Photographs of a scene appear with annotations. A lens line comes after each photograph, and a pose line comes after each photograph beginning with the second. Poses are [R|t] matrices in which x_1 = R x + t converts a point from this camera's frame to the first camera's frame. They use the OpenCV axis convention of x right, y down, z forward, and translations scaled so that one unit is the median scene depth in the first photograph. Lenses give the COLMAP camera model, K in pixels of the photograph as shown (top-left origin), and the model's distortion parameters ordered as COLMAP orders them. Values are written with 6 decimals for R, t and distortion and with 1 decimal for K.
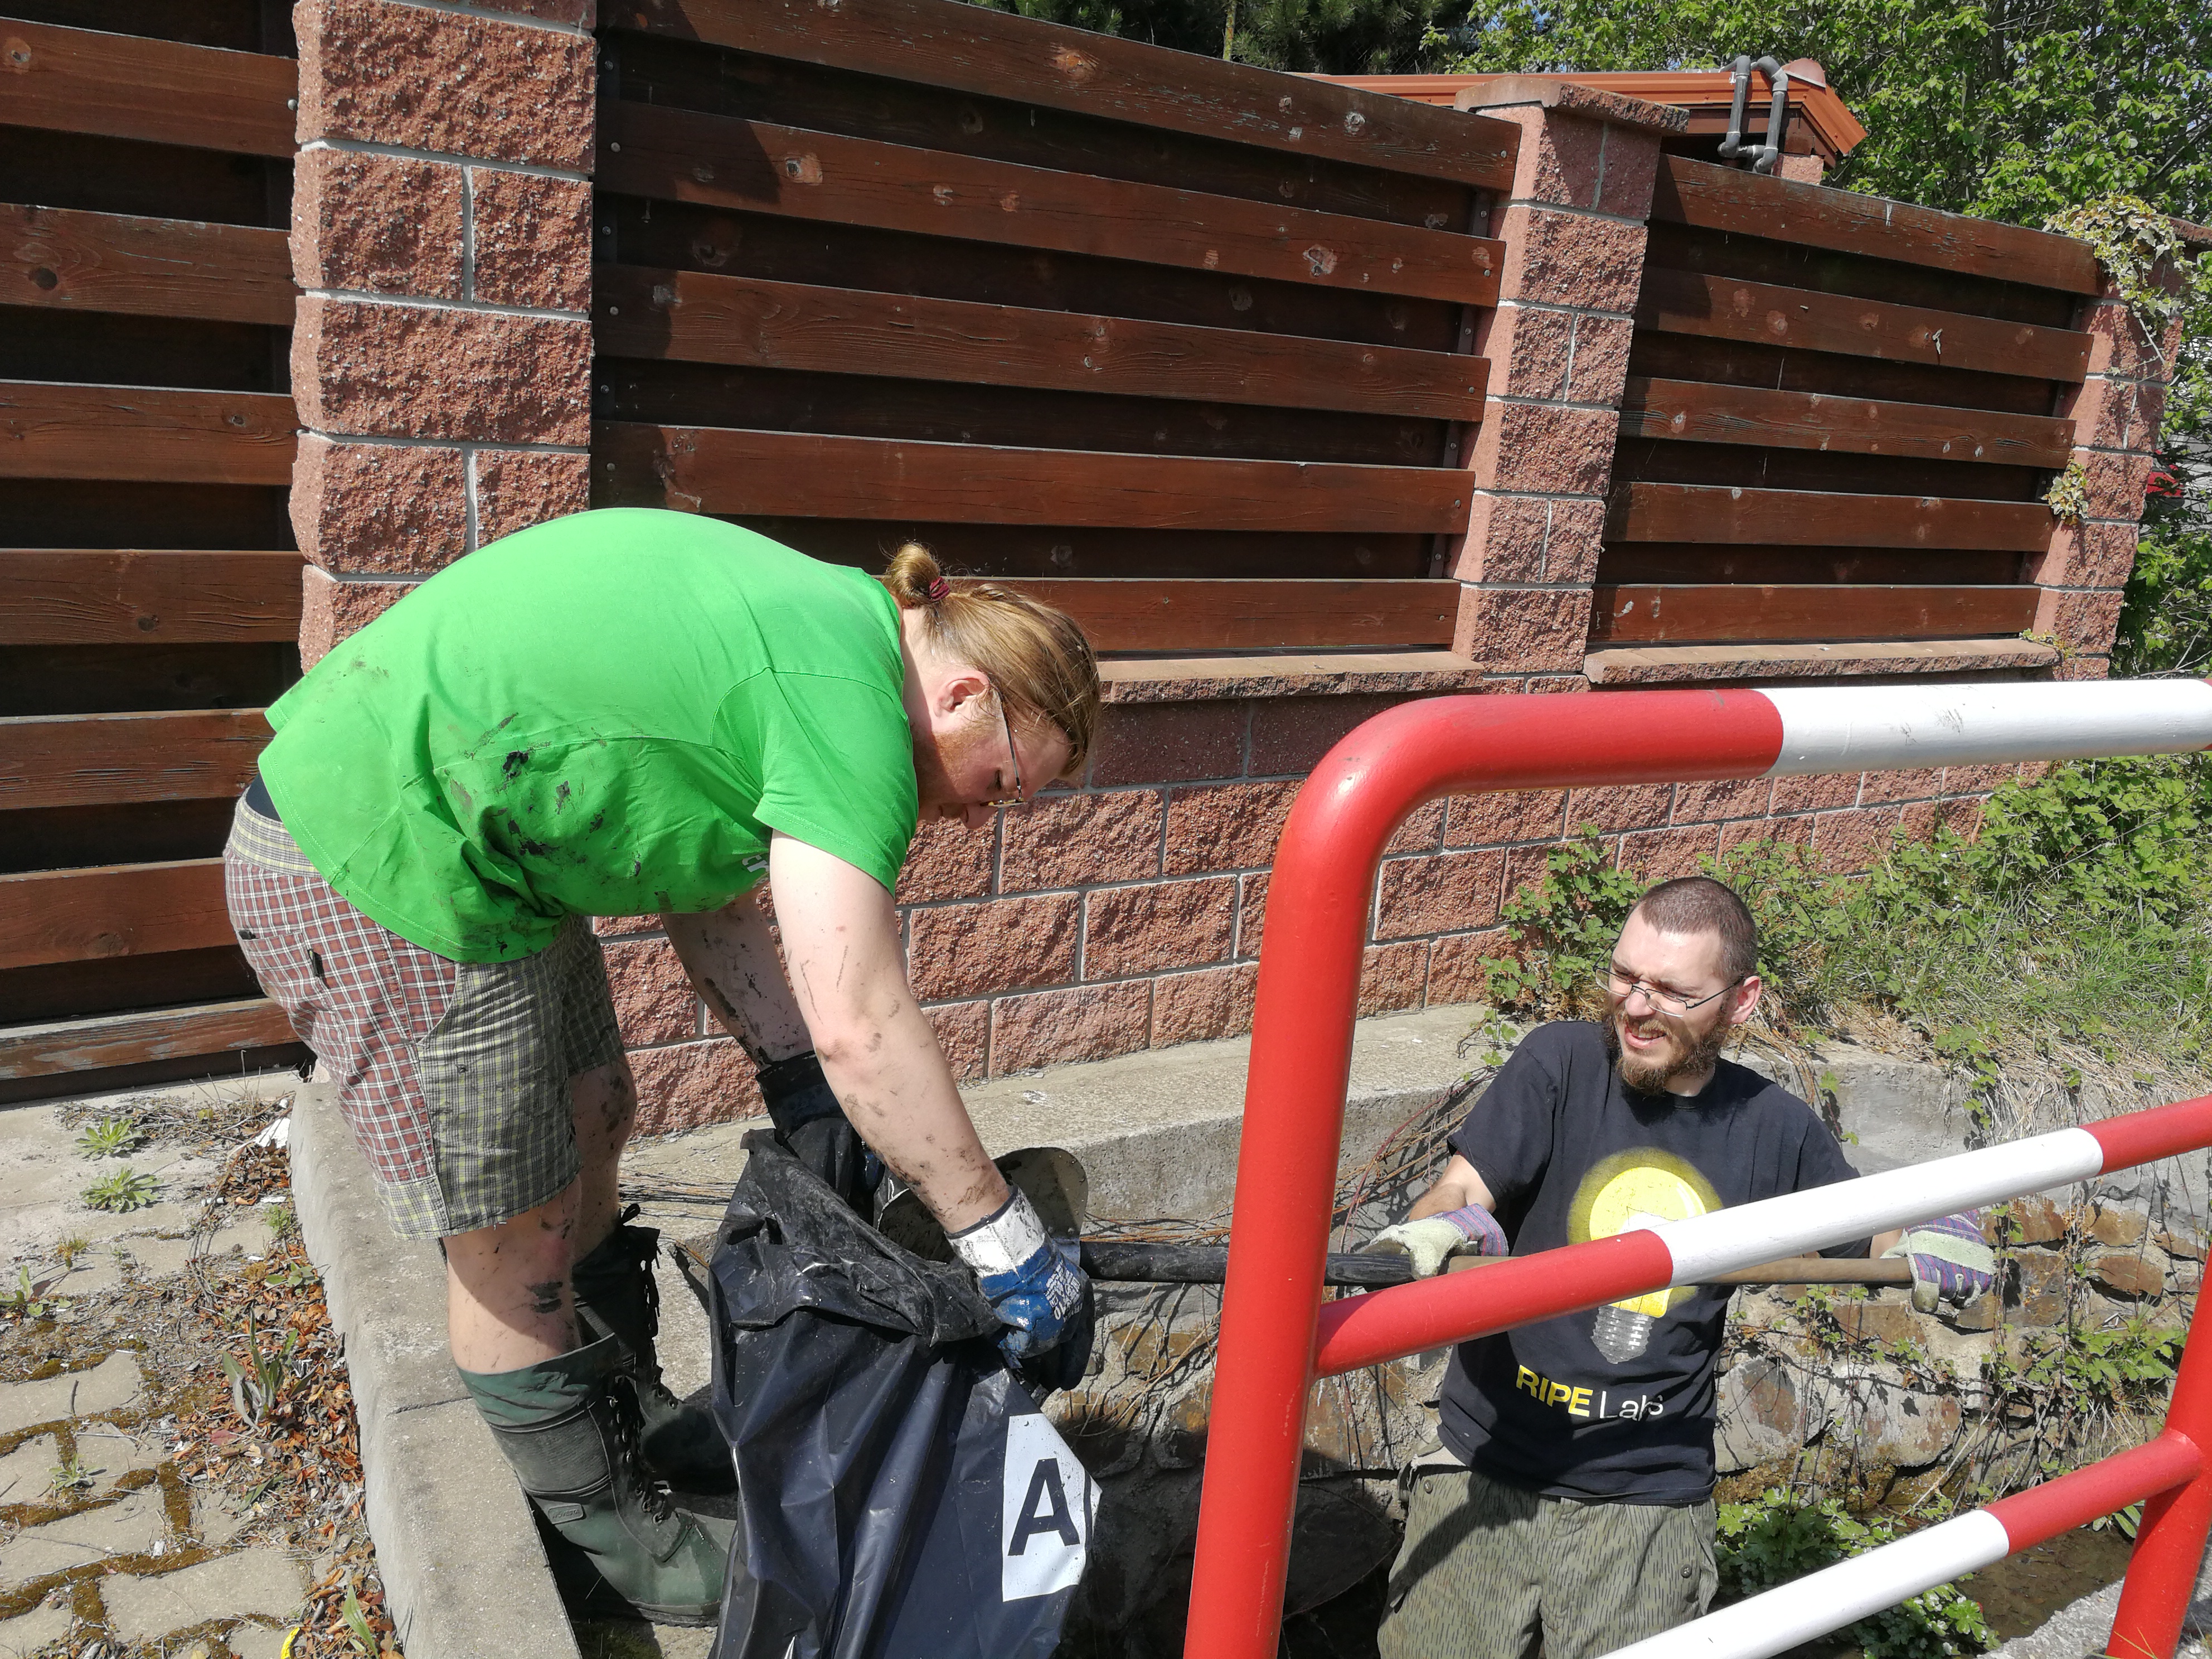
lens RADIAL K [[1751.9, 0, 1106.0], [0, 1751.9, 829.5], [0, 0, 1]] dist [0.073763, -0.112547]
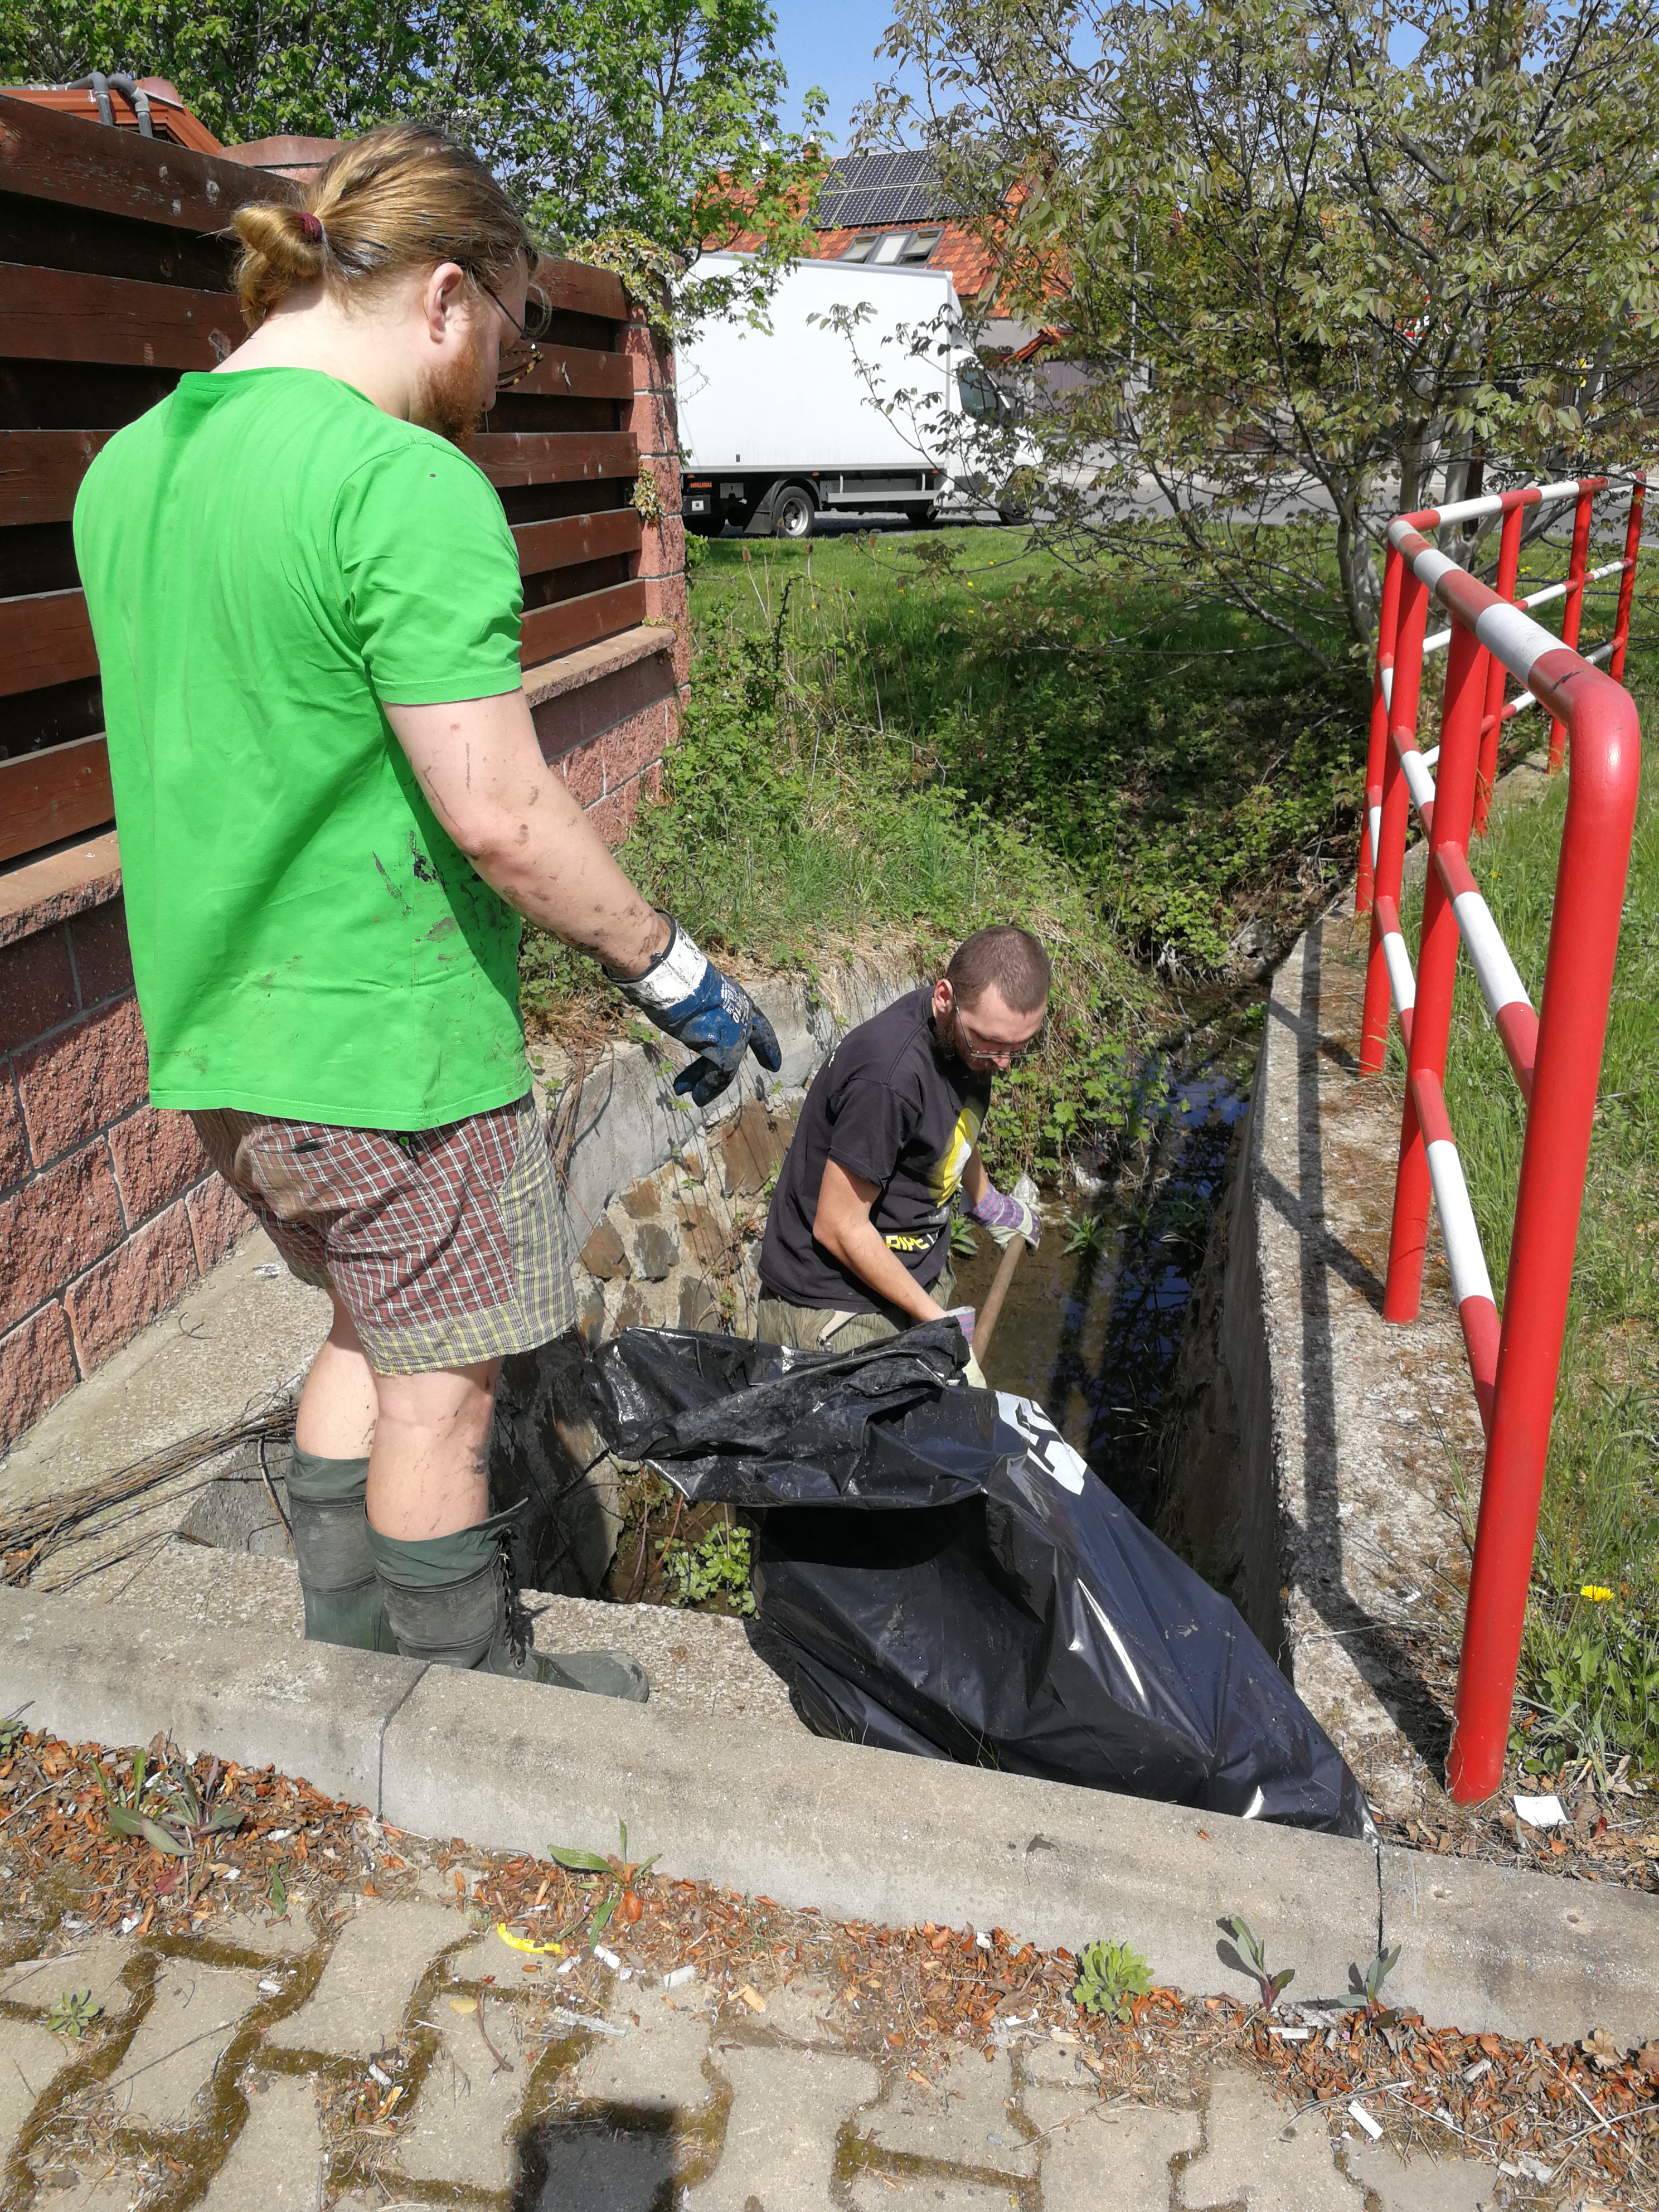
lens RADIAL K [[1742.2, 0, 829.5], [0, 1742.2, 1106.0], [0, 0, 1]] dist [0.001685, 0.004420]
pose [[0.692171, -0.347573, 0.632529, -0.256996], [0.257755, 0.937652, 0.233178, -0.048331], [-0.674138, 0.001638, 0.738604, 0.058191]]
